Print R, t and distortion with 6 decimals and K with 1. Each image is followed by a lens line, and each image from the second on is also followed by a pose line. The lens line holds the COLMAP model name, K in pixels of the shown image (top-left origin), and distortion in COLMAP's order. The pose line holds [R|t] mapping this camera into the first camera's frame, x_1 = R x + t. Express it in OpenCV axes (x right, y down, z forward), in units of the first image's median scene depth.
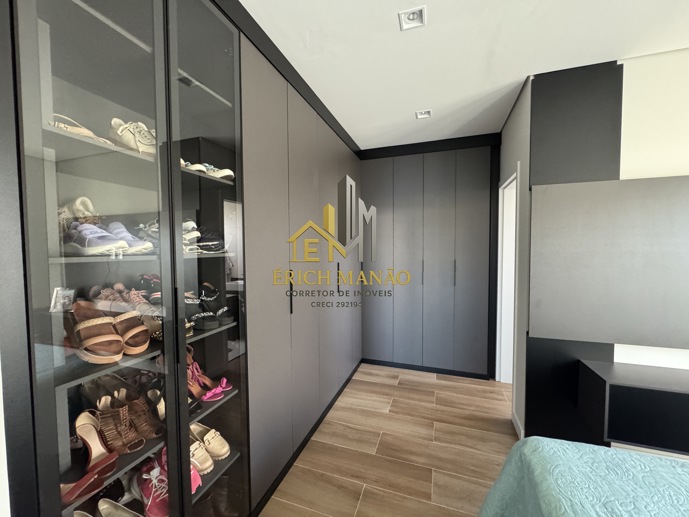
lens RADIAL K [[275.5, 0, 344.7], [0, 275.5, 259.6], [0, 0, 1]] dist [-0.002668, 0.000535]
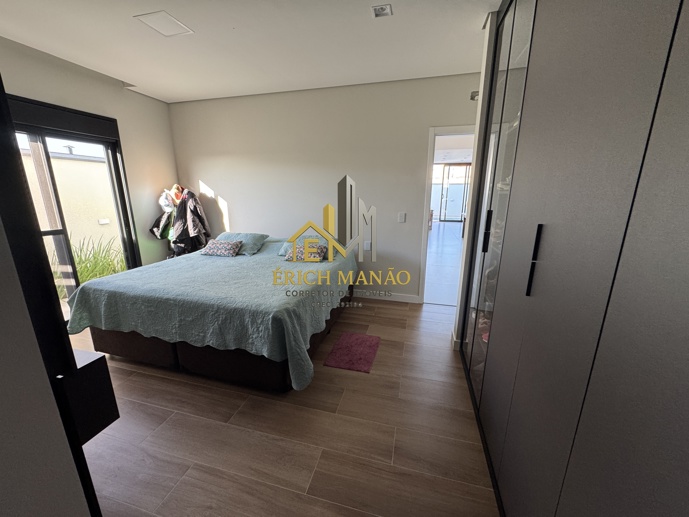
lens RADIAL K [[275.5, 0, 343.9], [0, 275.5, 258.2], [0, 0, 1]] dist [-0.002668, 0.000535]
pose [[-0.997302, 0.025469, -0.068847, 0.280786], [0.005435, 0.960925, 0.276754, -0.055550], [0.073205, 0.275633, -0.958471, 1.711459]]
